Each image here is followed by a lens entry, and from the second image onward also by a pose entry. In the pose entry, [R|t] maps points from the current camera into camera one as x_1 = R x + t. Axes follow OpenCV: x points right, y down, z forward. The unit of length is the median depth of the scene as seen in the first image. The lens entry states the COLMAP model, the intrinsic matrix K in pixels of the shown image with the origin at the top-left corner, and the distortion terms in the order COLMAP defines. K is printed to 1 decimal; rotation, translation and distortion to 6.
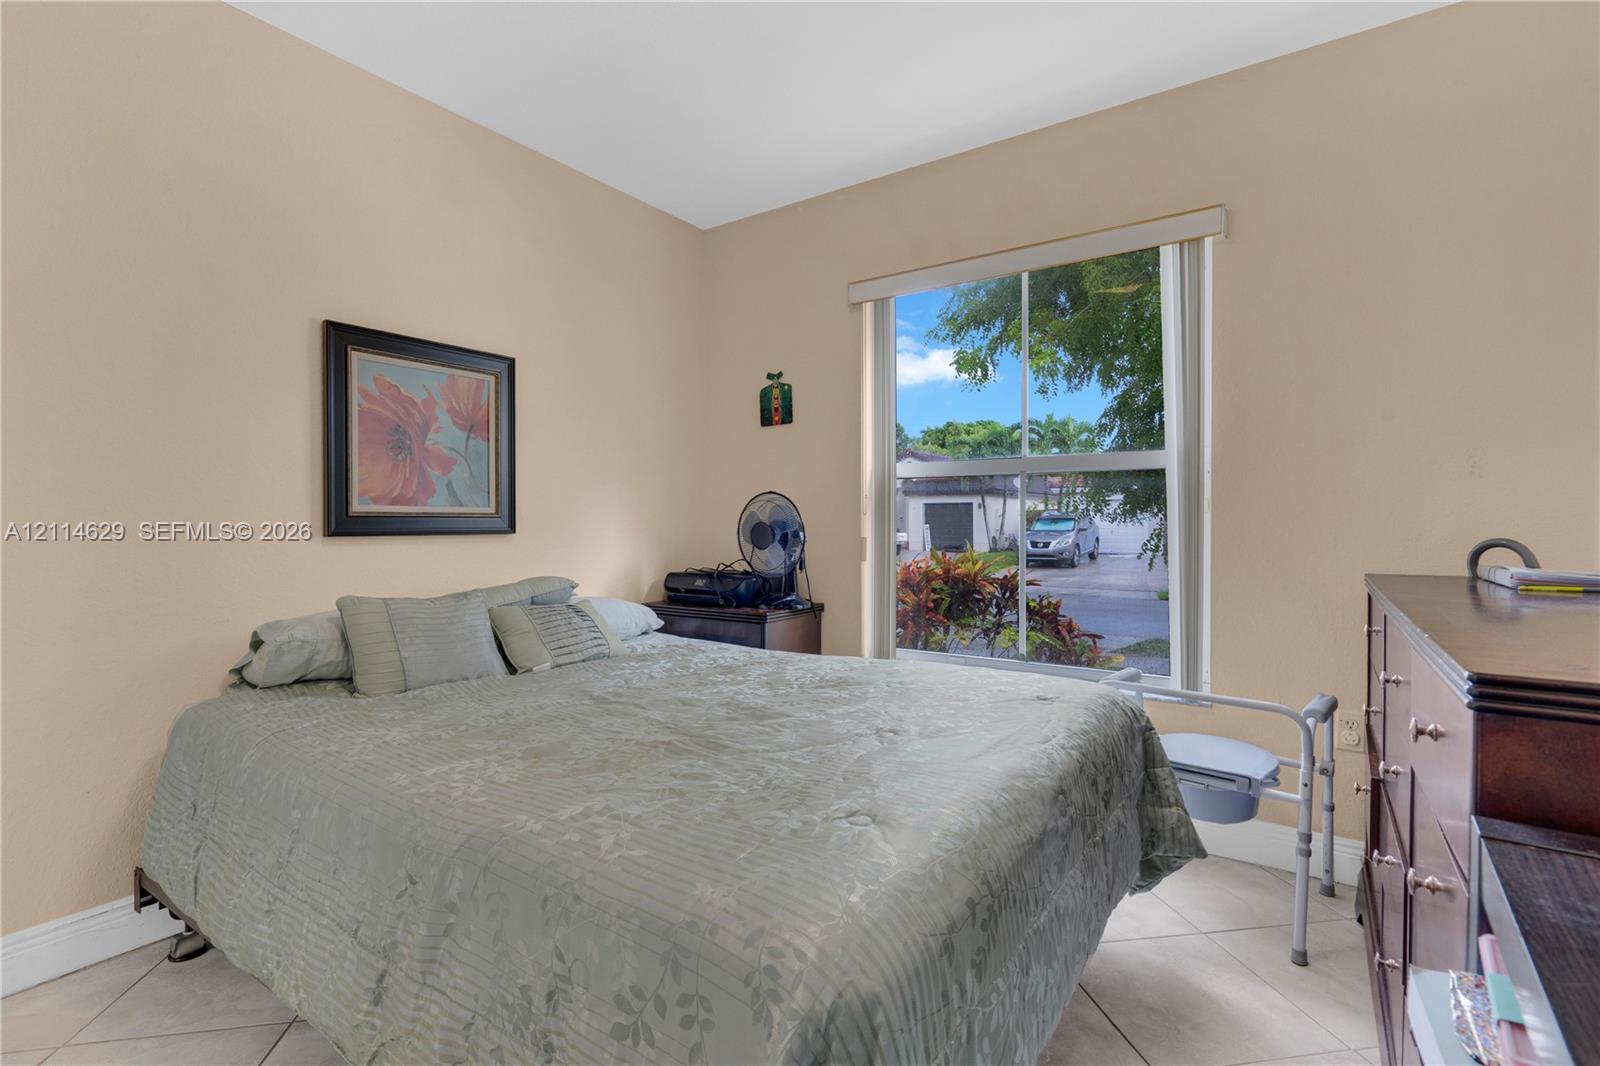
lens RADIAL K [[738.2, 0, 800.0], [0, 738.2, 533.0], [0, 0, 1]] dist [-0.027661, 0.006708]
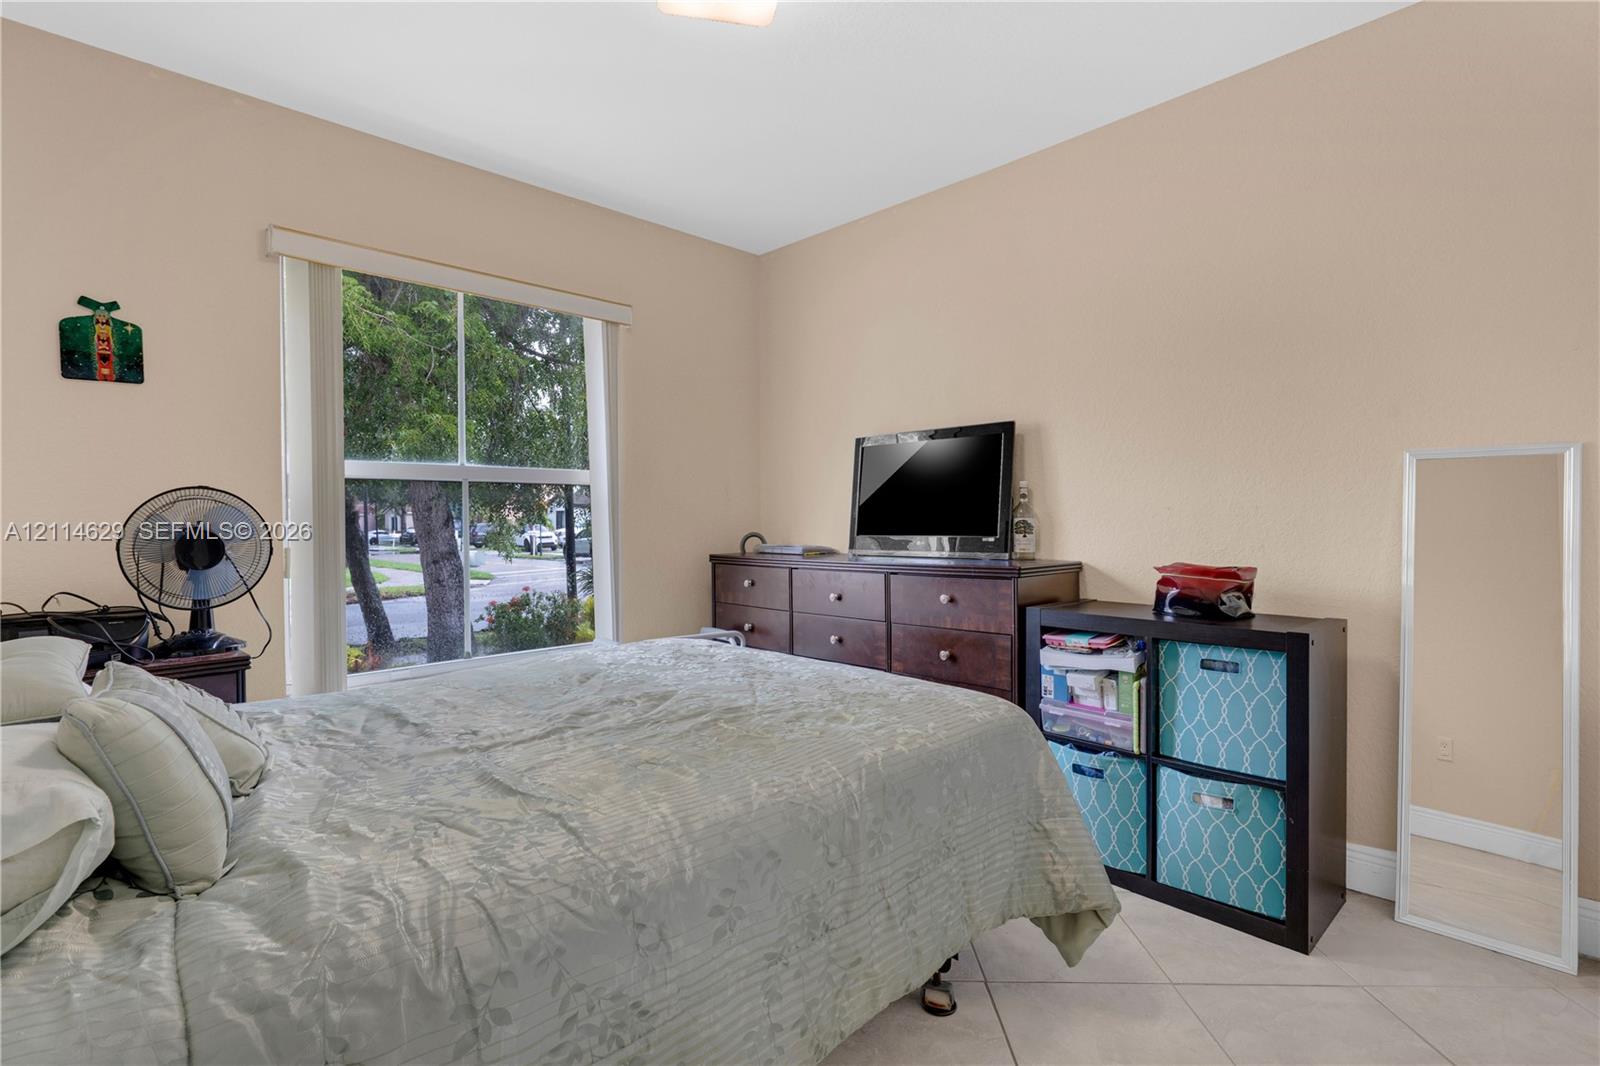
lens RADIAL K [[738.2, 0, 800.0], [0, 738.2, 533.0], [0, 0, 1]] dist [-0.027661, 0.006708]
pose [[0.185302, -0.016137, 0.982549, -1.020260], [0.021571, 0.999691, 0.012350, -0.012510], [-0.982445, 0.018906, 0.185593, 0.521582]]
